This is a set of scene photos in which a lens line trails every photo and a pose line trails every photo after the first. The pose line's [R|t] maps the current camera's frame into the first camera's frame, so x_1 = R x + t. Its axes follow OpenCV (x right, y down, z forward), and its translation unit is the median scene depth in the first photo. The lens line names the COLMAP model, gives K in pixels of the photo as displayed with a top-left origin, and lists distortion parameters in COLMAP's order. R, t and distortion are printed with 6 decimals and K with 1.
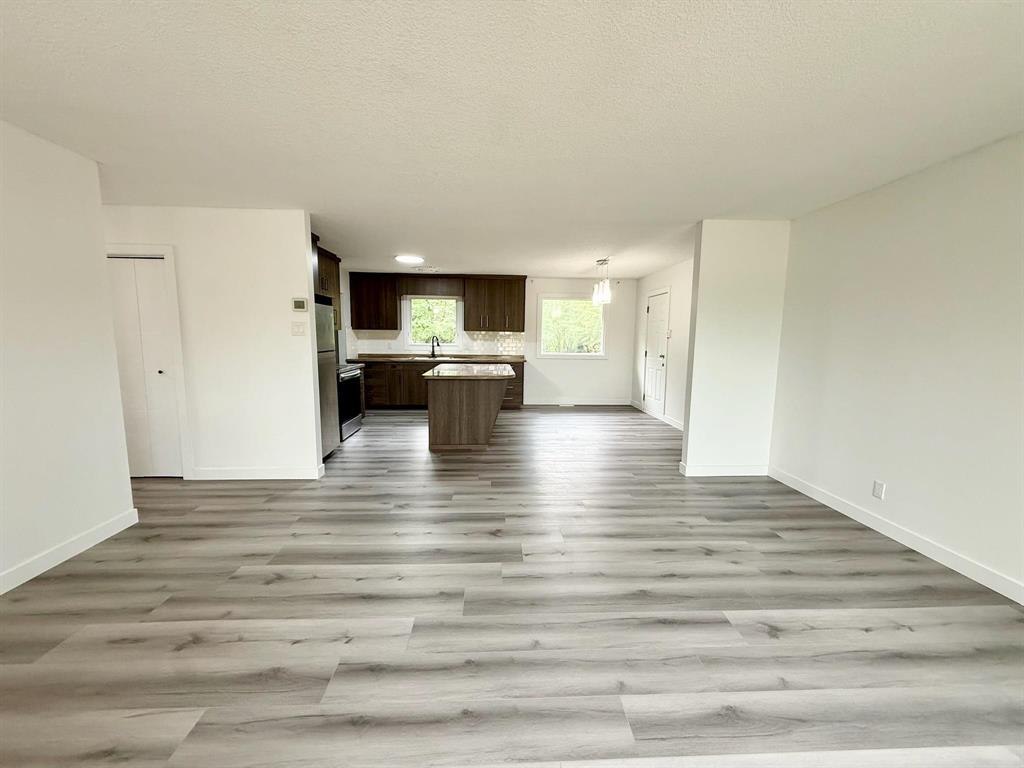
lens RADIAL K [[407.0, 0, 510.1], [0, 407.0, 385.1], [0, 0, 1]] dist [-0.000879, 0.000193]
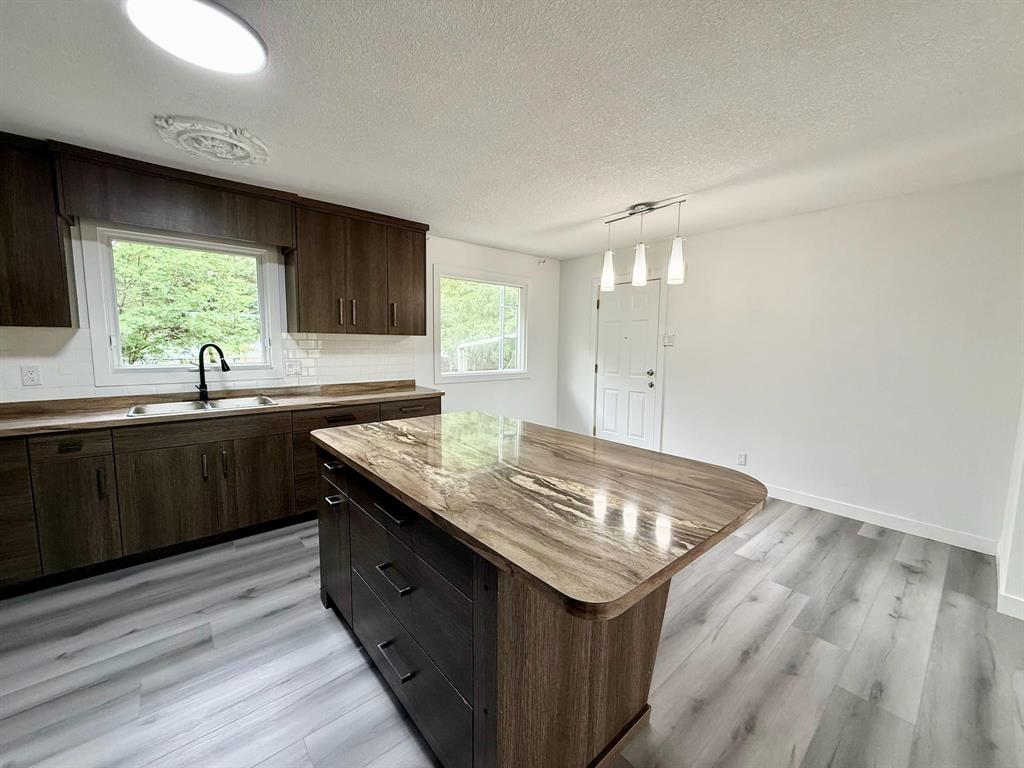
lens RADIAL K [[407.0, 0, 510.1], [0, 407.0, 385.1], [0, 0, 1]] dist [-0.000879, 0.000193]
pose [[0.788582, -0.067513, 0.611213, -0.449276], [0.071909, 0.997260, 0.017379, -0.156549], [-0.610711, 0.030247, 0.791276, 1.194073]]
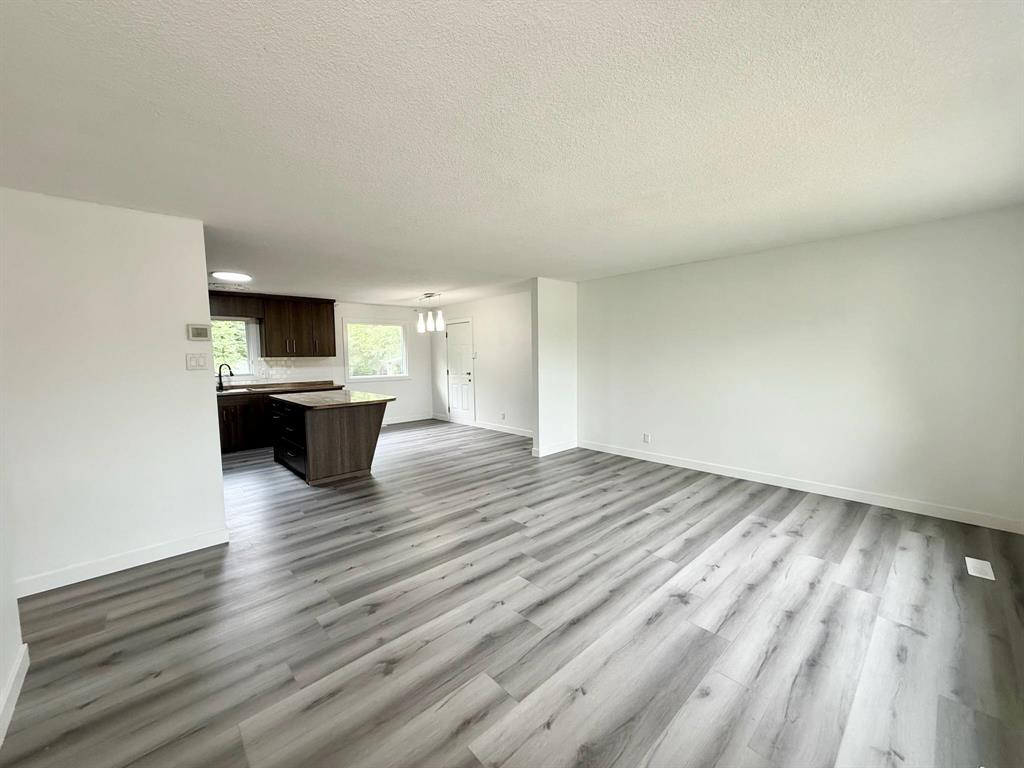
lens RADIAL K [[407.0, 0, 510.1], [0, 407.0, 385.1], [0, 0, 1]] dist [-0.000879, 0.000193]
pose [[0.763771, -0.071689, 0.641494, -0.623799], [0.102530, 0.994670, -0.010916, -0.020091], [-0.637292, 0.074110, 0.767051, -0.025858]]
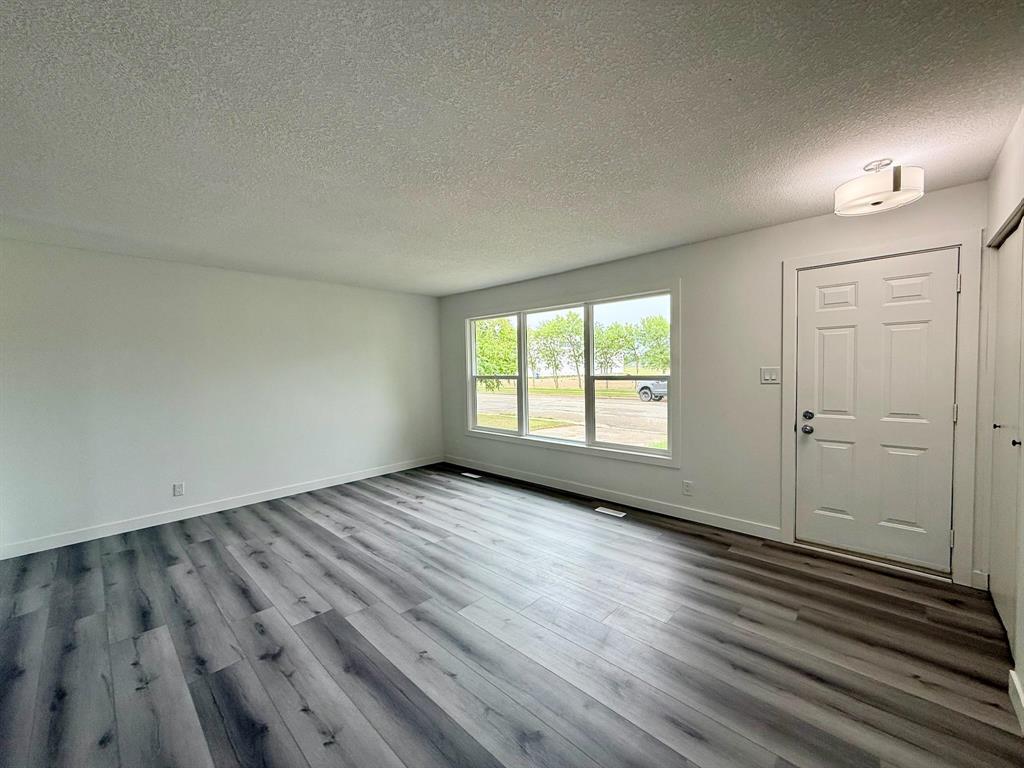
lens RADIAL K [[407.0, 0, 510.1], [0, 407.0, 385.1], [0, 0, 1]] dist [-0.000879, 0.000193]
pose [[-0.694617, -0.028907, 0.718799, -0.689732], [0.099952, 0.985622, 0.136228, -0.132420], [-0.712402, 0.166472, -0.681740, 0.932384]]
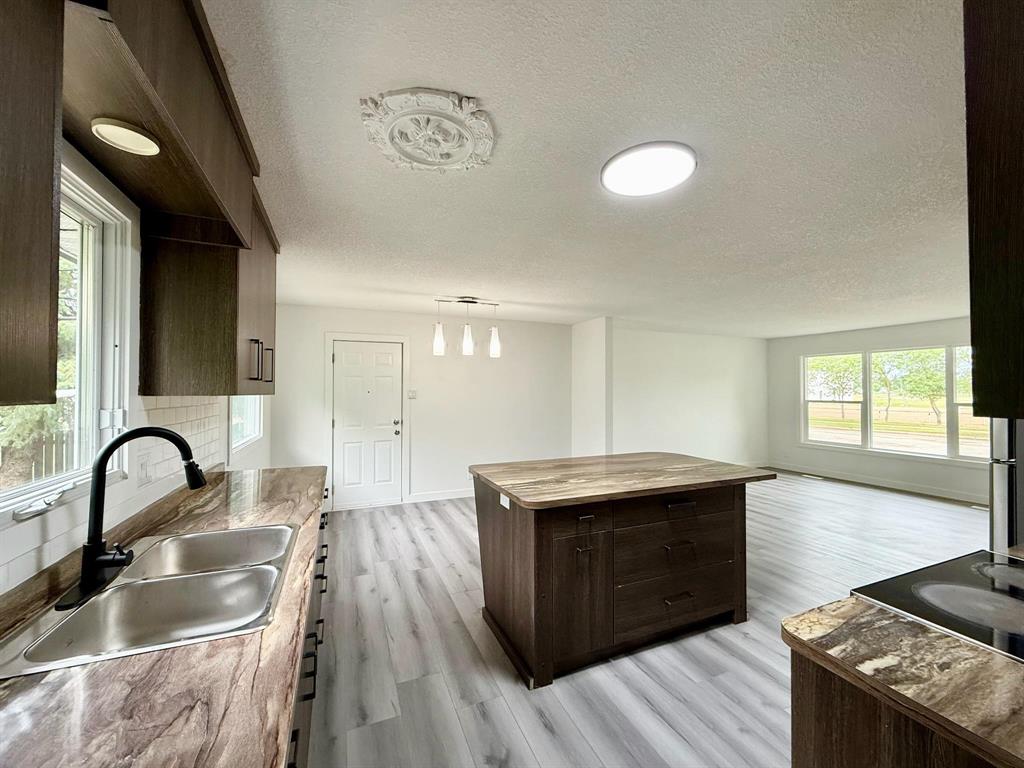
lens RADIAL K [[407.0, 0, 510.1], [0, 407.0, 385.1], [0, 0, 1]] dist [-0.000879, 0.000193]
pose [[-0.345104, 0.002862, 0.938560, -0.857987], [0.111118, 0.993087, 0.037830, -0.291668], [-0.931964, 0.117347, -0.343036, 2.086146]]
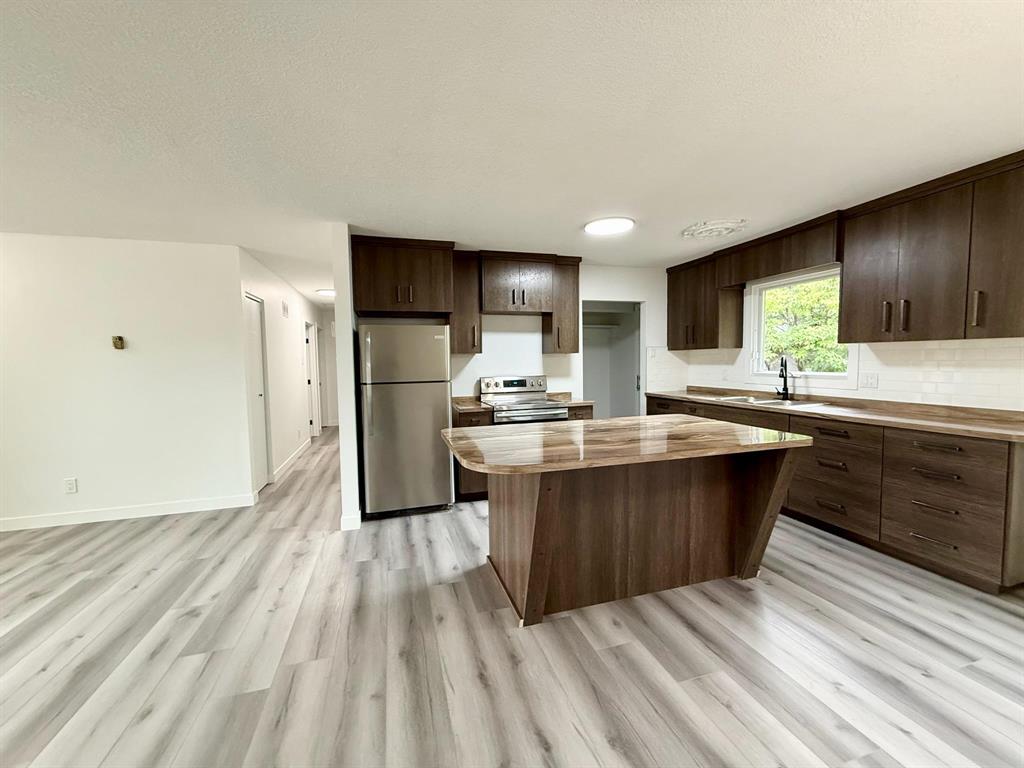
lens RADIAL K [[407.0, 0, 510.1], [0, 407.0, 385.1], [0, 0, 1]] dist [-0.000879, 0.000193]
pose [[0.241715, 0.043744, -0.969361, 0.489827], [-0.098841, 0.994897, 0.020250, -0.143875], [0.965300, 0.090918, 0.244806, 1.268879]]
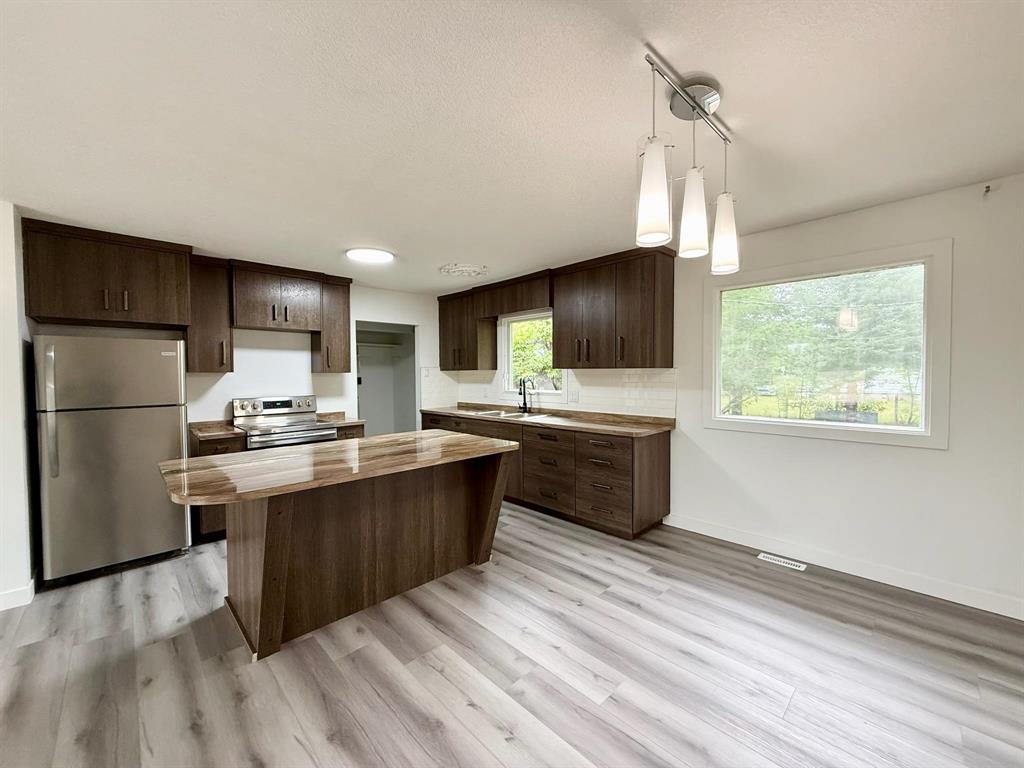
lens RADIAL K [[407.0, 0, 510.1], [0, 407.0, 385.1], [0, 0, 1]] dist [-0.000879, 0.000193]
pose [[0.660434, 0.005839, -0.750861, 0.601095], [-0.076540, 0.995285, -0.059583, -0.163061], [0.746973, 0.096822, 0.657767, 1.317814]]
